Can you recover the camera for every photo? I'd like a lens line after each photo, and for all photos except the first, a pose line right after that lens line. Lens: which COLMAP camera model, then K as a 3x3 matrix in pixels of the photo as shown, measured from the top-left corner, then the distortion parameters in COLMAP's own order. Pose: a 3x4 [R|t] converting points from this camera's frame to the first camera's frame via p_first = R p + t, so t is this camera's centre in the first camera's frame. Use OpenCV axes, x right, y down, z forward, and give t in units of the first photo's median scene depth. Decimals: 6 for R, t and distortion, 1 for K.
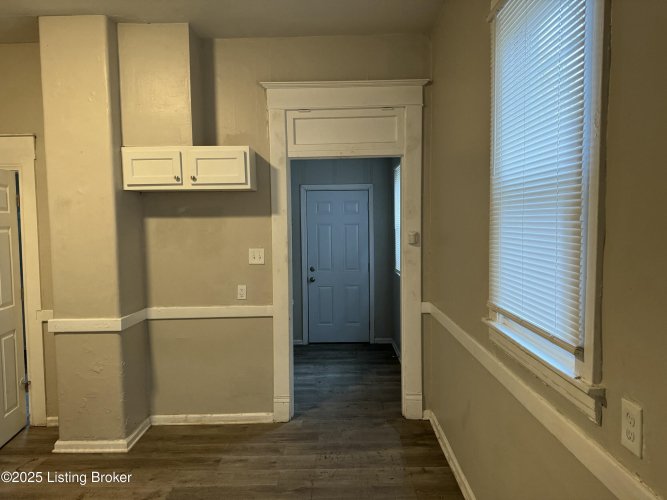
lens RADIAL K [[484.5, 0, 333.5], [0, 484.5, 250.0], [0, 0, 1]] dist [0.102612, -0.105239]
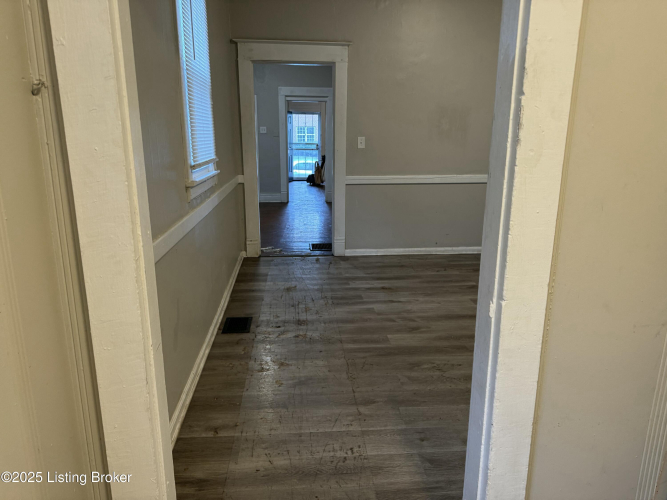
lens RADIAL K [[476.0, 0, 334.8], [0, 476.0, 247.1], [0, 0, 1]] dist [0.058143, -0.064662]
pose [[-0.994983, 0.034172, -0.094027, 0.061777], [0.004063, 0.952883, 0.303310, -0.042224], [0.099961, 0.301406, -0.948242, 1.609692]]
